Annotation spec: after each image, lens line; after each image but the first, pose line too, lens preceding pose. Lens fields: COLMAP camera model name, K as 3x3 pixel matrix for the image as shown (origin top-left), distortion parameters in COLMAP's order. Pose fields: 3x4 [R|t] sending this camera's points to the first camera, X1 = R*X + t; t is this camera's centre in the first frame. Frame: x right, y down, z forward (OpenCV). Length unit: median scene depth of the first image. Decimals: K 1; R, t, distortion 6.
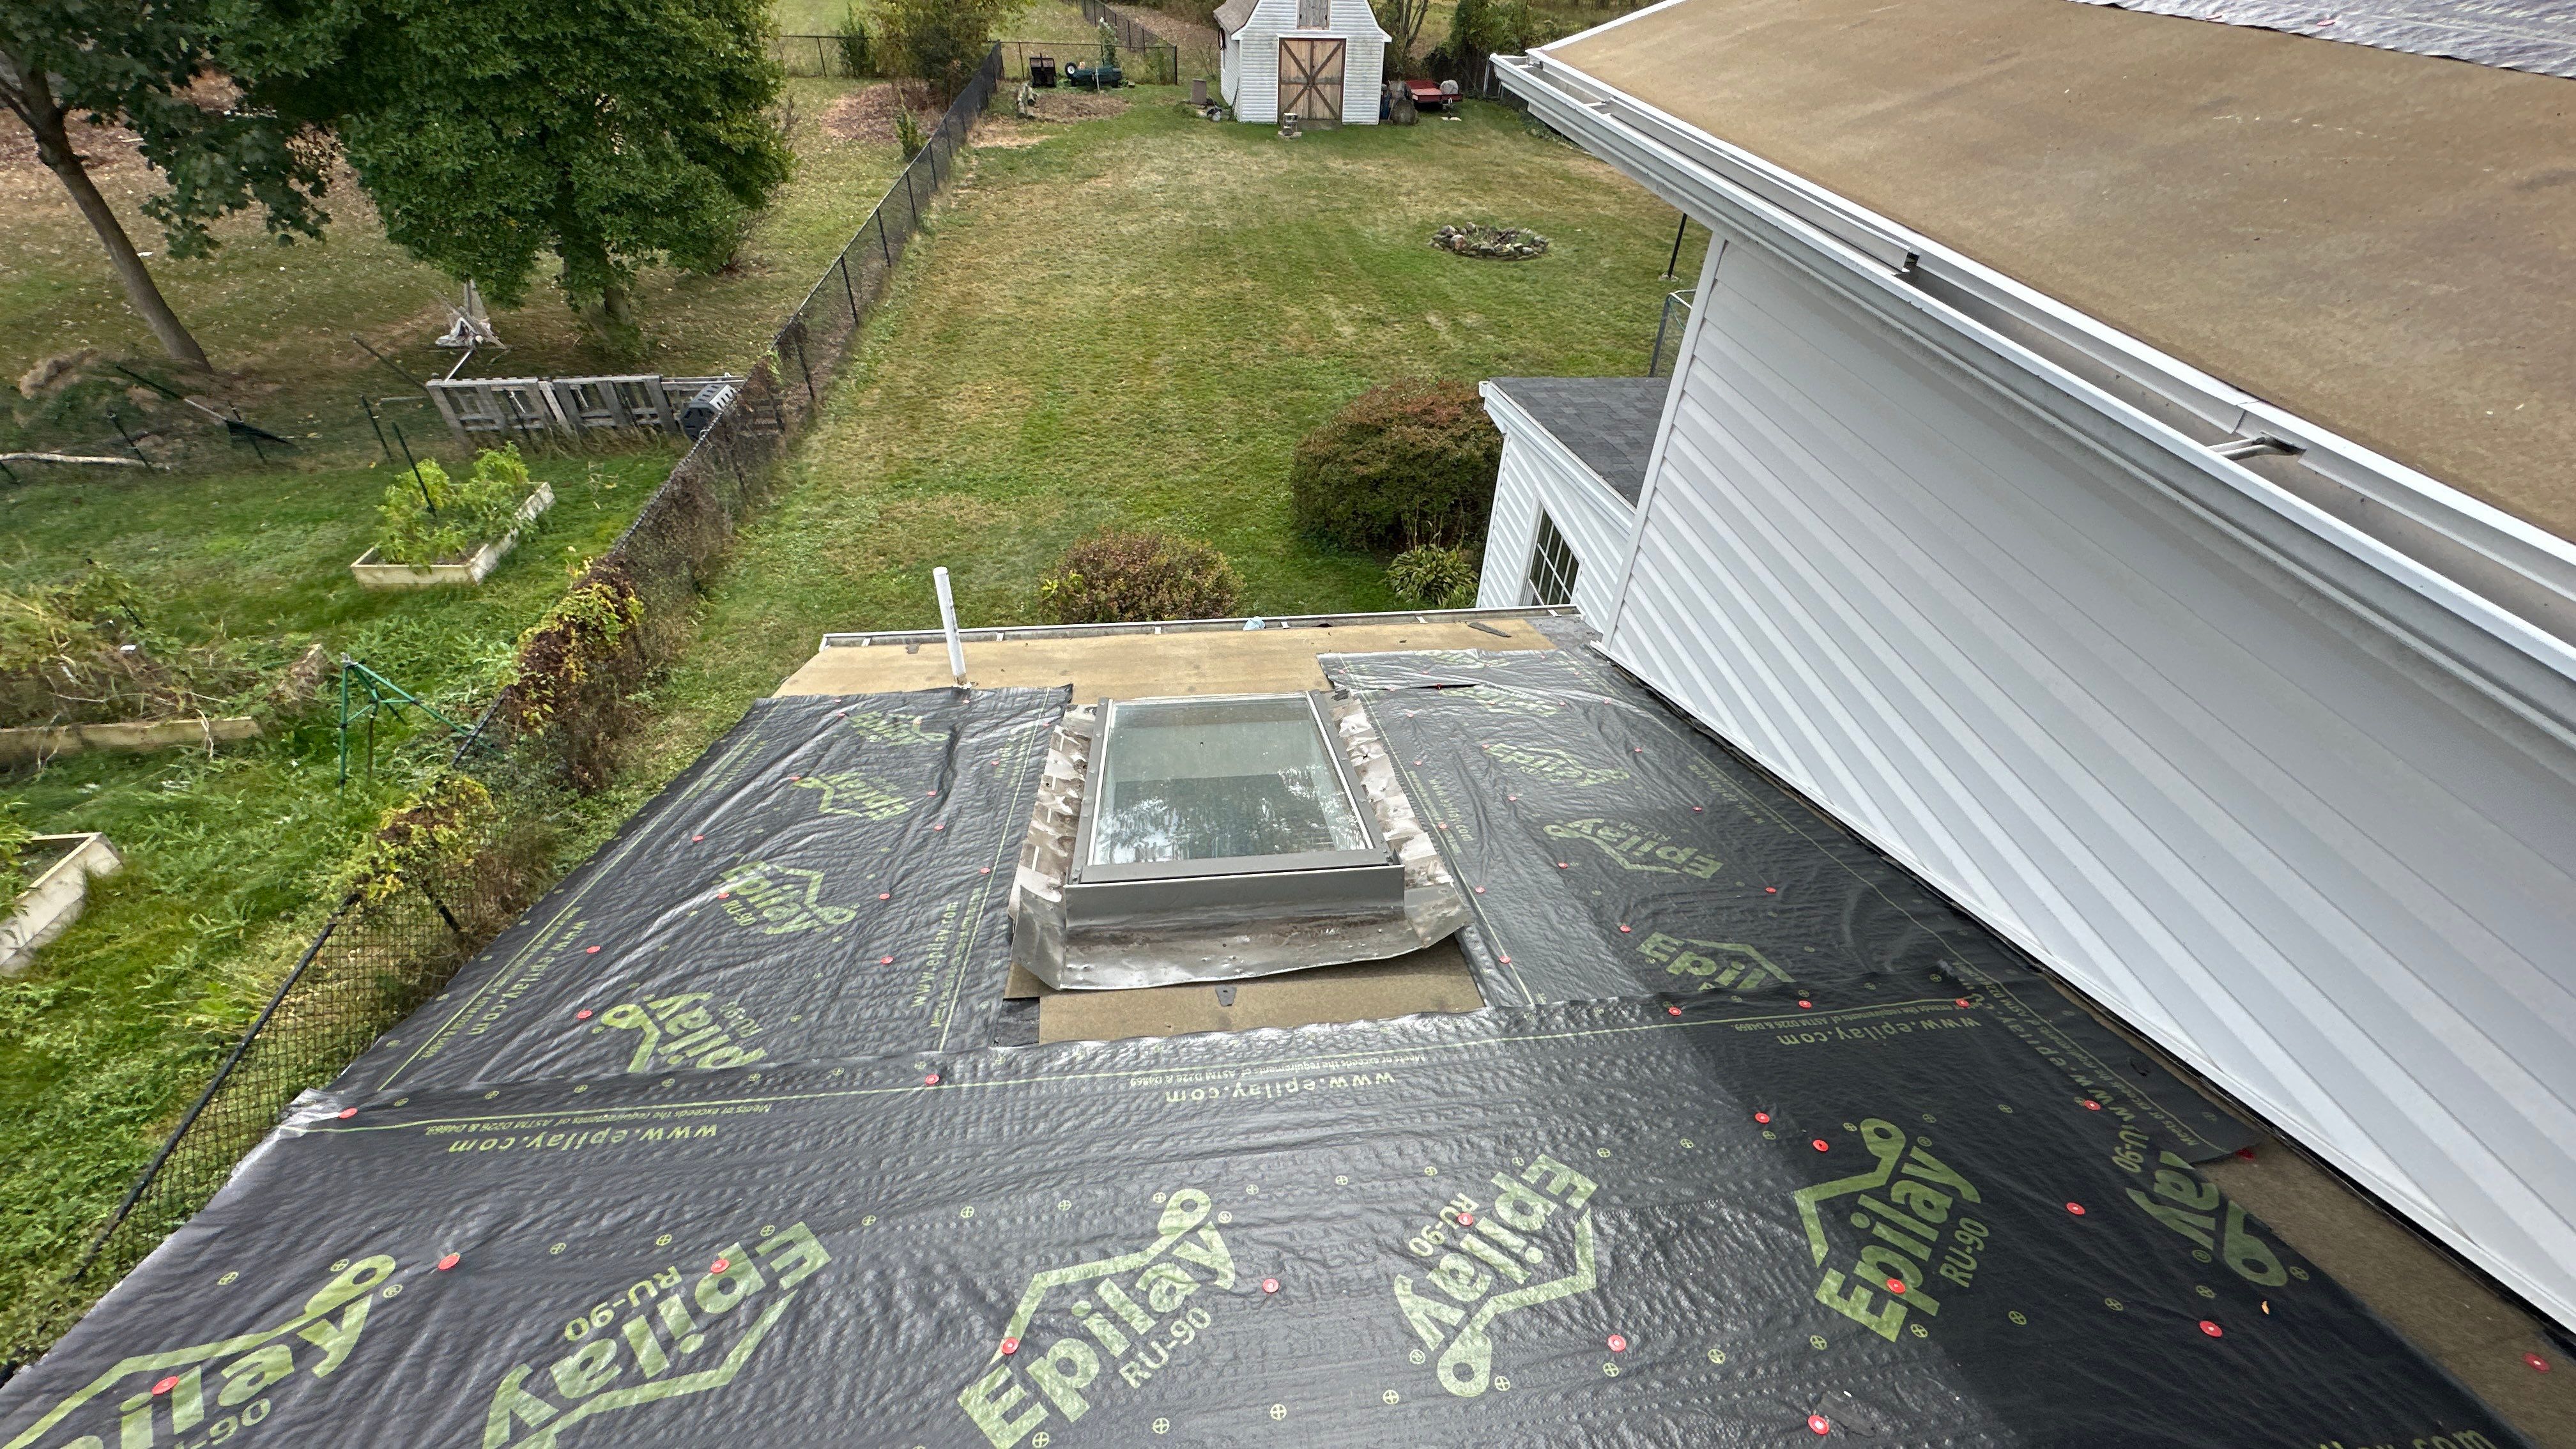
lens RADIAL K [[1049.7, 0, 1288.0], [0, 1049.7, 724.5], [0, 0, 1]] dist [-0.008155, 0.000040]
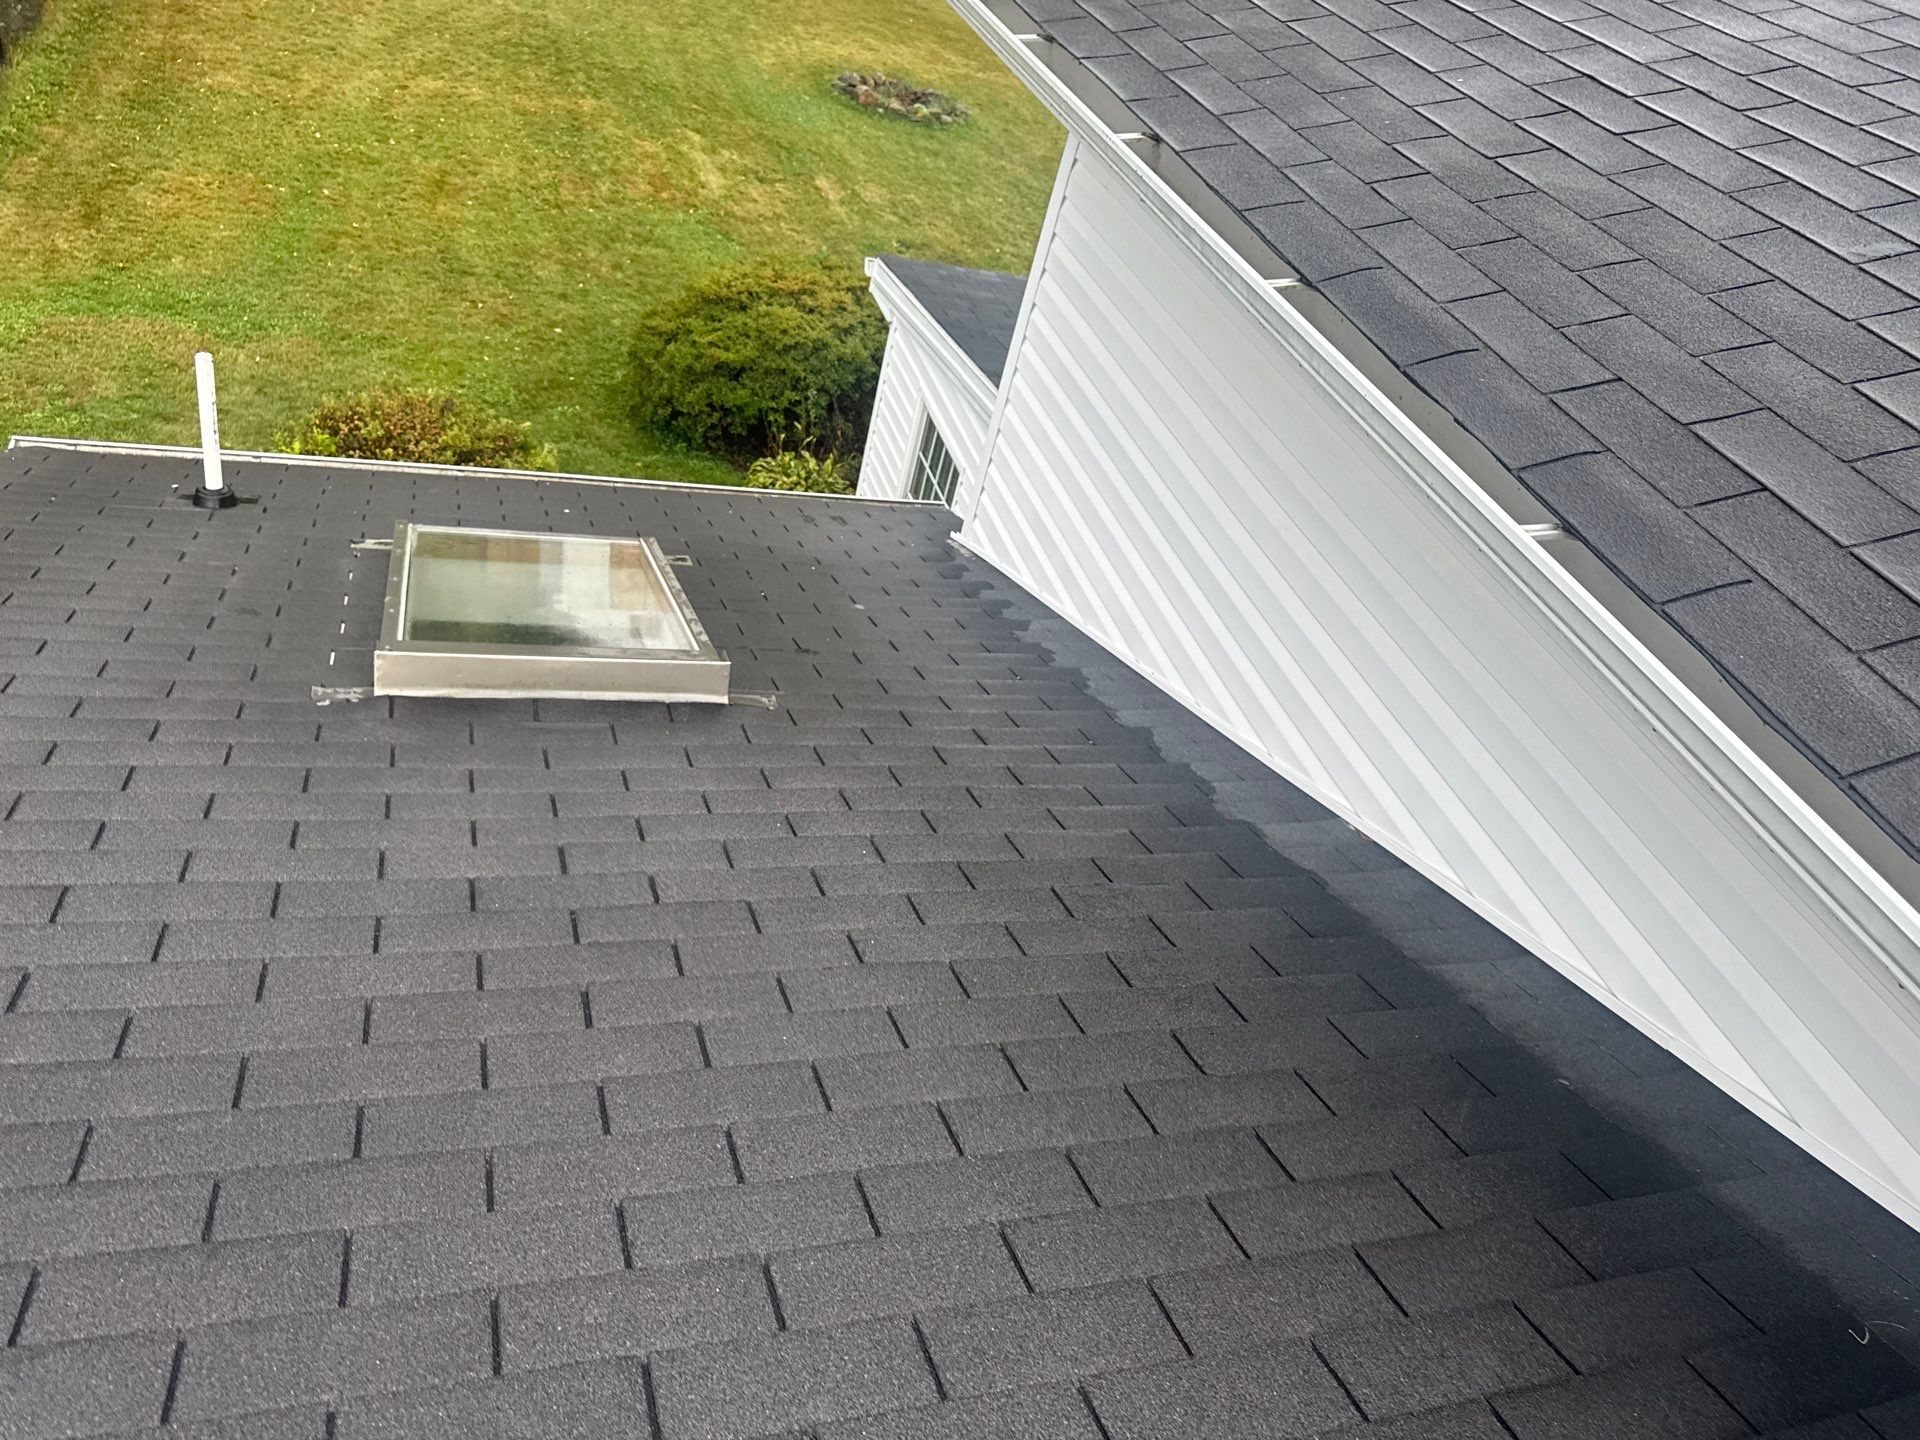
lens RADIAL K [[1441.9, 0, 960.0], [0, 1441.9, 720.0], [0, 0, 1]] dist [0.023776, -0.008857]
pose [[0.968501, 0.063674, 0.240729, -0.001049], [-0.058838, 0.997896, -0.027229, 0.066120], [-0.241957, 0.012207, 0.970210, -0.133849]]
